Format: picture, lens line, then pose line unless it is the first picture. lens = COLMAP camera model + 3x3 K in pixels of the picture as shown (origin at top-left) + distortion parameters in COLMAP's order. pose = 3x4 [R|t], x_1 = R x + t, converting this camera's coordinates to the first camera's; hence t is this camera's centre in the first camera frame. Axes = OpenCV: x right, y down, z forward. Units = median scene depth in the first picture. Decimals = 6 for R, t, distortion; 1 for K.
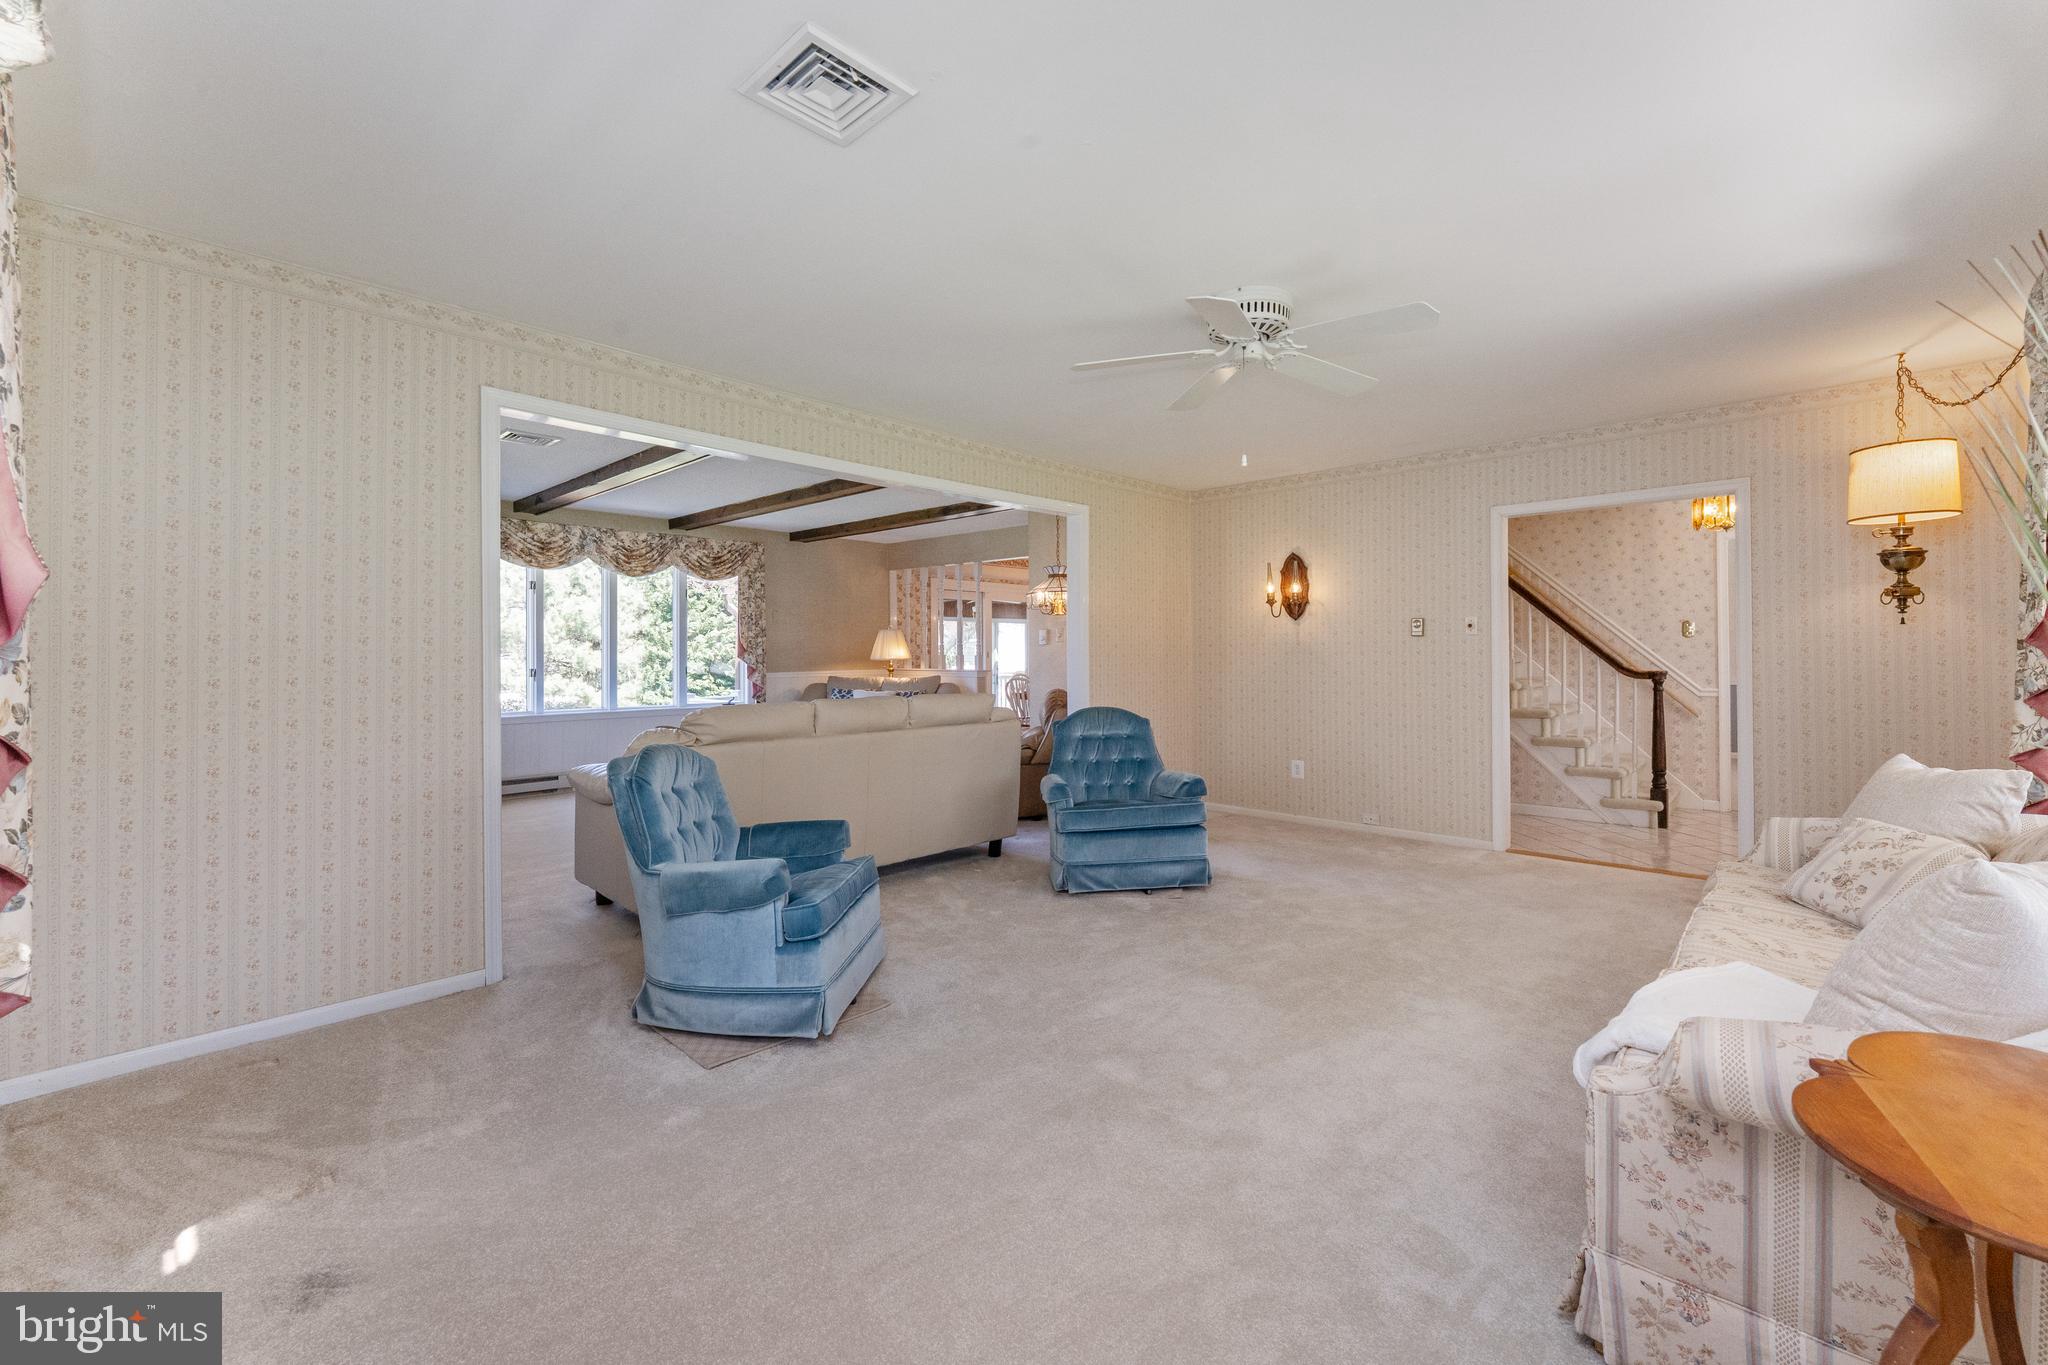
lens RADIAL K [[818.3, 0, 1039.1], [0, 818.3, 656.8], [0, 0, 1]] dist [-0.000430, -0.000266]
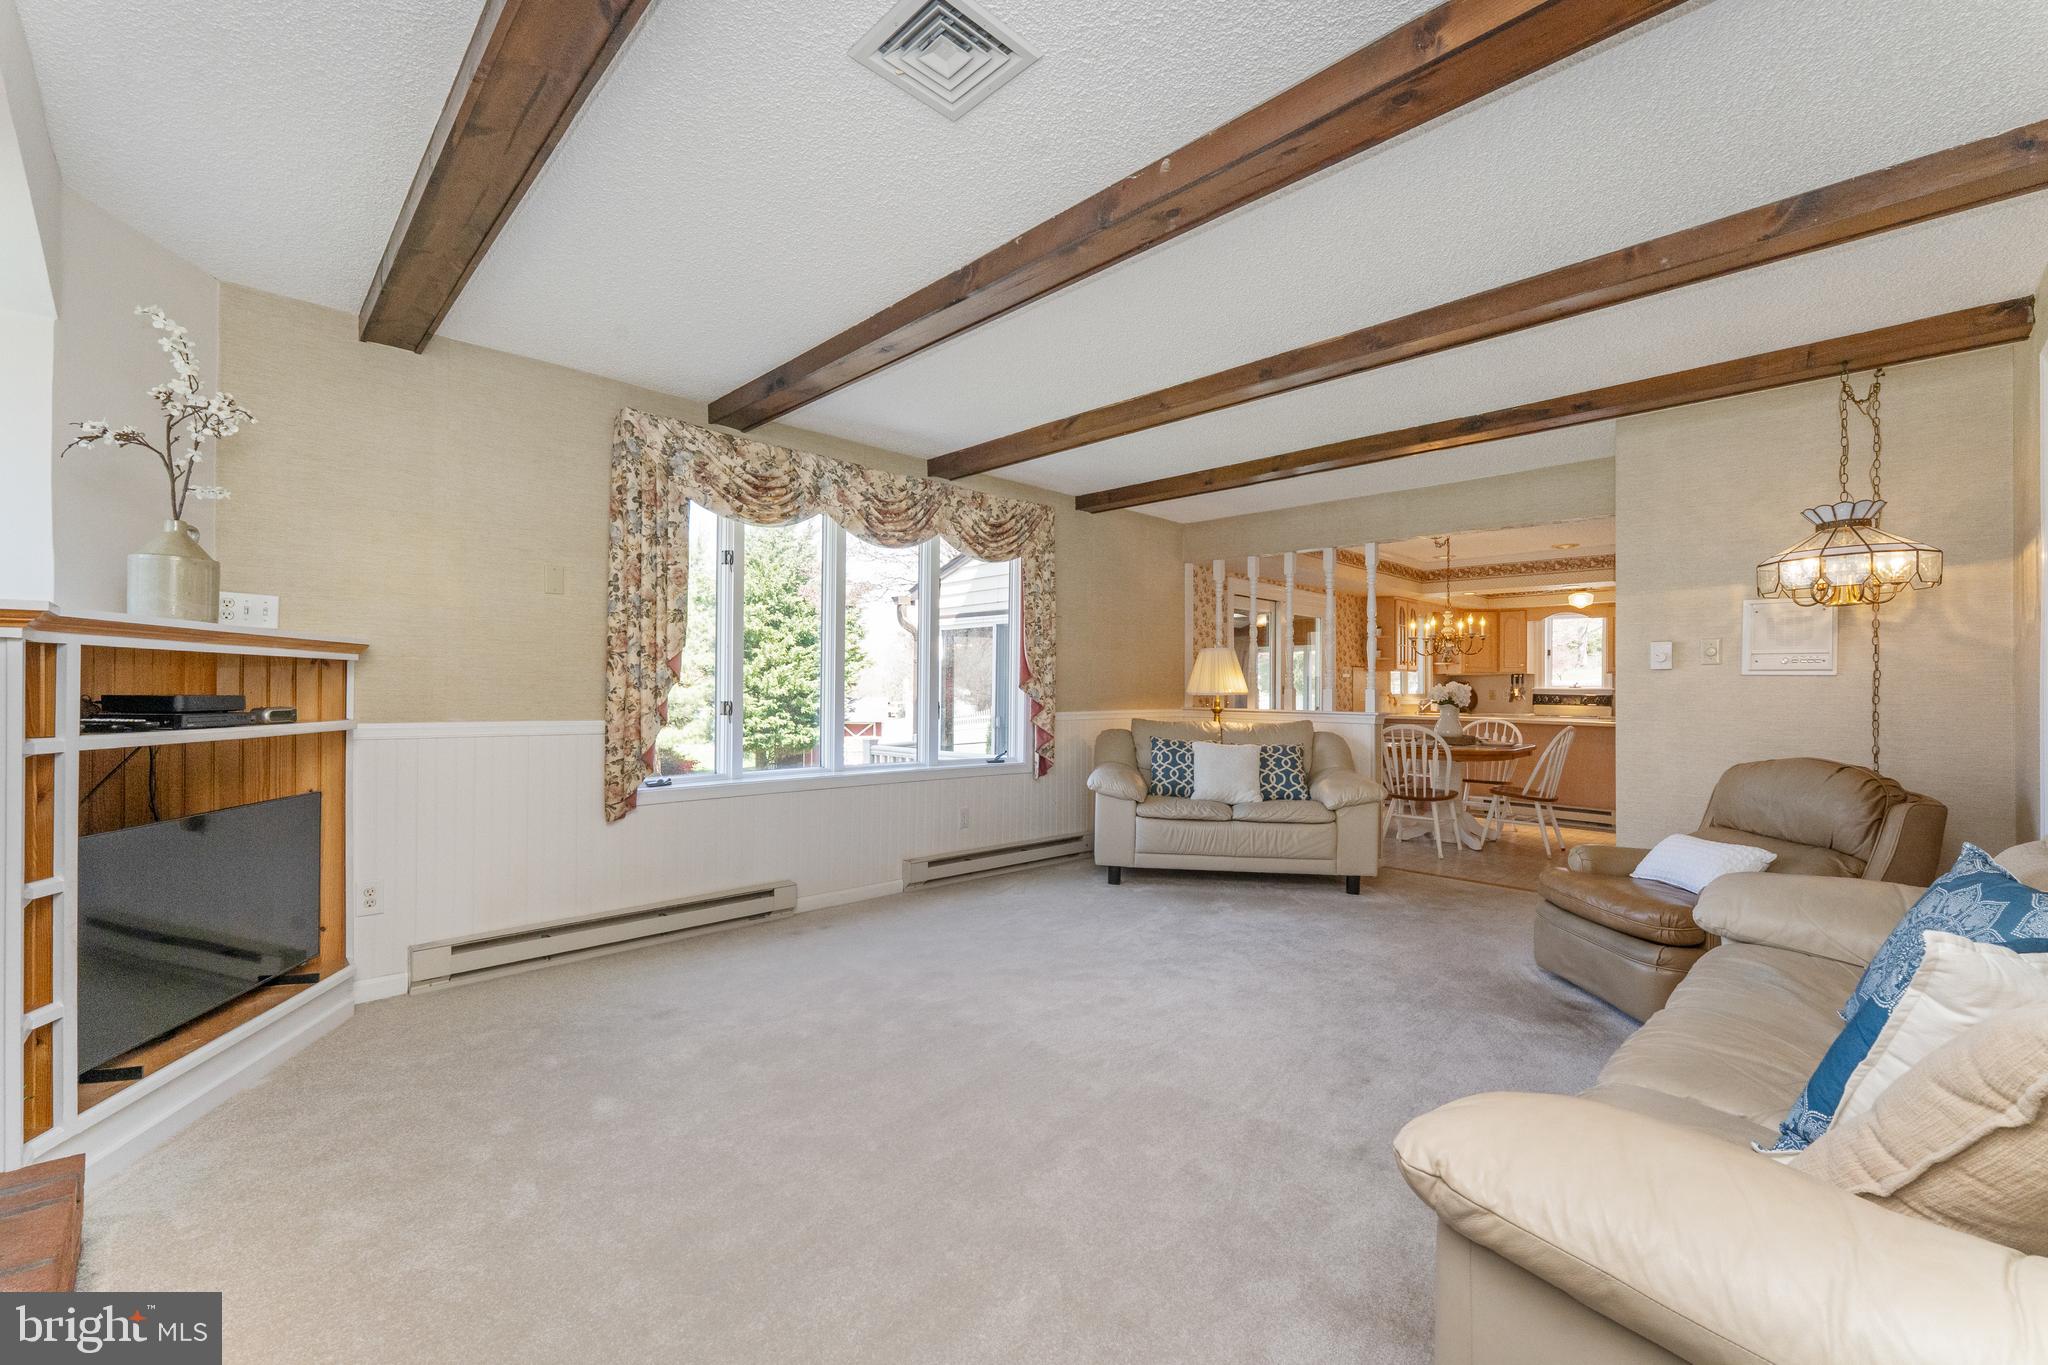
lens RADIAL K [[818.3, 0, 1017.1], [0, 818.3, 682.5], [0, 0, 1]] dist [-0.000430, -0.000266]
pose [[0.997675, 0.013139, -0.066869, -0.325235], [-0.014182, 0.999785, -0.015143, 0.005886], [0.066656, 0.016056, 0.997647, 0.378540]]
